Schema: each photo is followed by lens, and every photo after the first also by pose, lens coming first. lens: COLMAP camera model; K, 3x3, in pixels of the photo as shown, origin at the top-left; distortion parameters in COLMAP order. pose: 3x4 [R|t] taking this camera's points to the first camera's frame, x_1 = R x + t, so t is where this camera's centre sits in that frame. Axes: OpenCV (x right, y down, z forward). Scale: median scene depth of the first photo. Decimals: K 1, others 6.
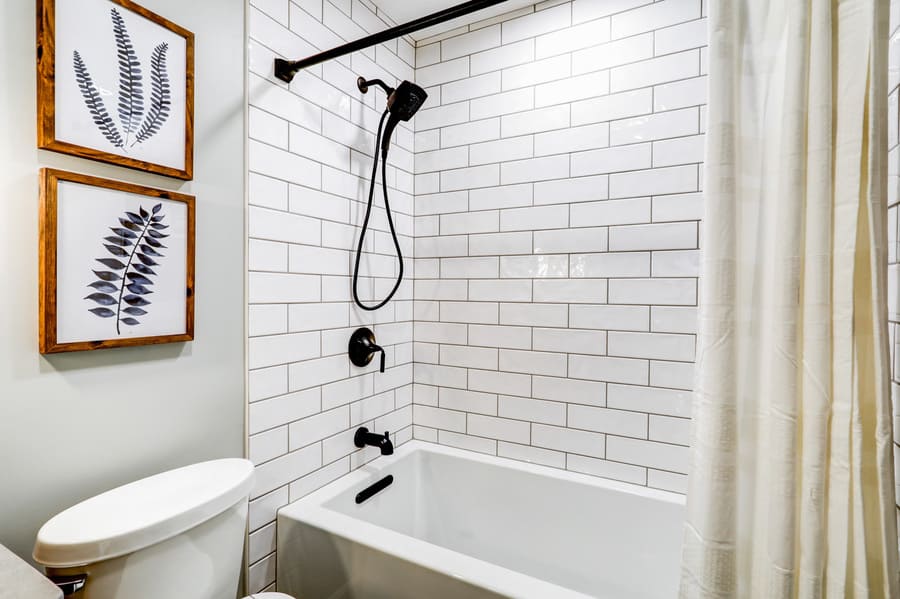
lens RADIAL K [[404.1, 0, 468.0], [0, 404.1, 294.1], [0, 0, 1]] dist [-0.006265, 0.002850]
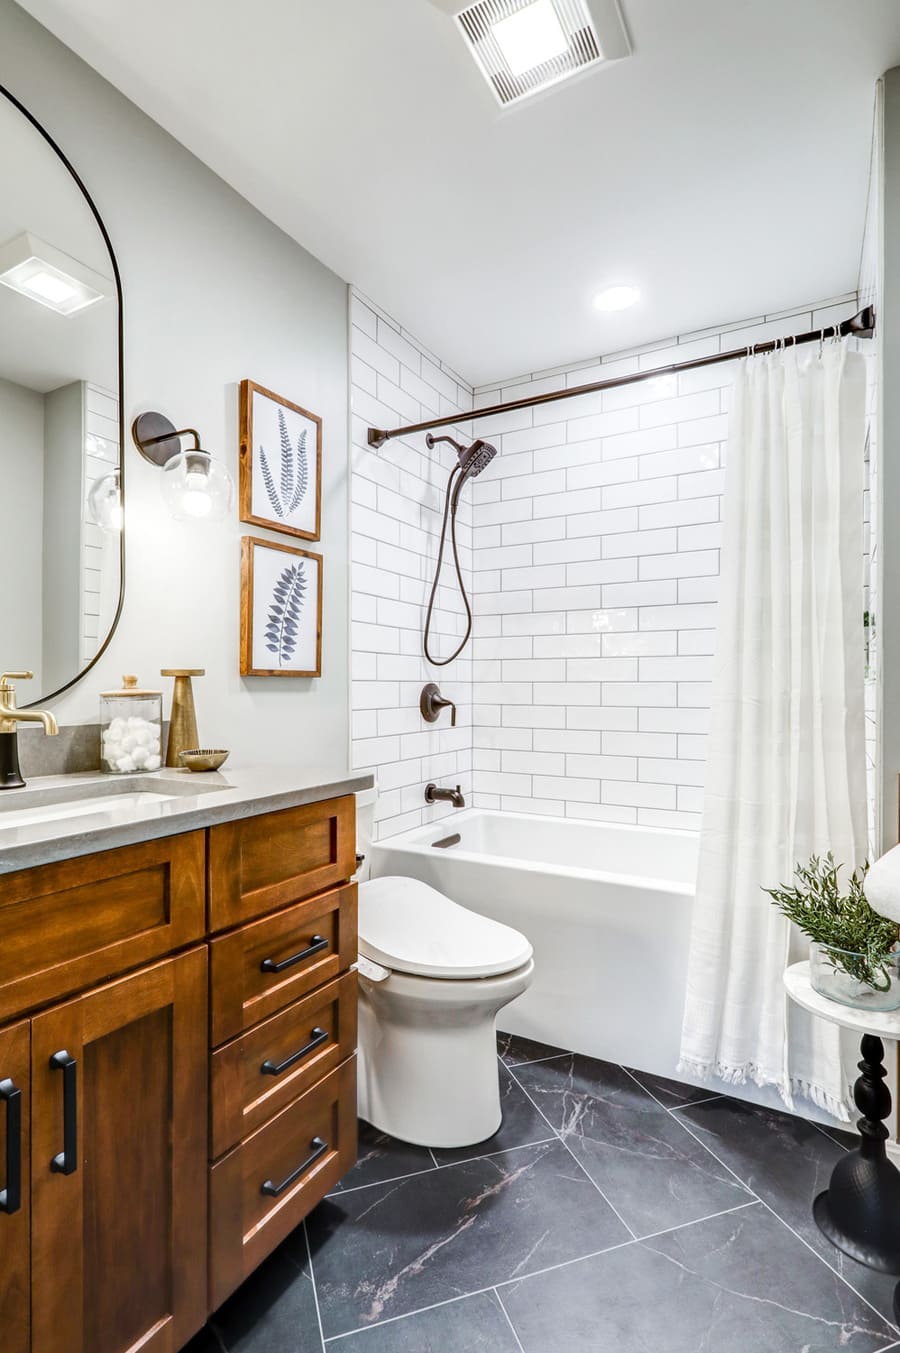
lens RADIAL K [[607.5, 0, 446.5], [0, 607.5, 685.1], [0, 0, 1]] dist [-0.006265, 0.002850]
pose [[0.999072, -0.003072, -0.042969, -0.240337], [0.002598, 0.999935, -0.011093, 0.158602], [0.043000, 0.010971, 0.999015, -0.756615]]
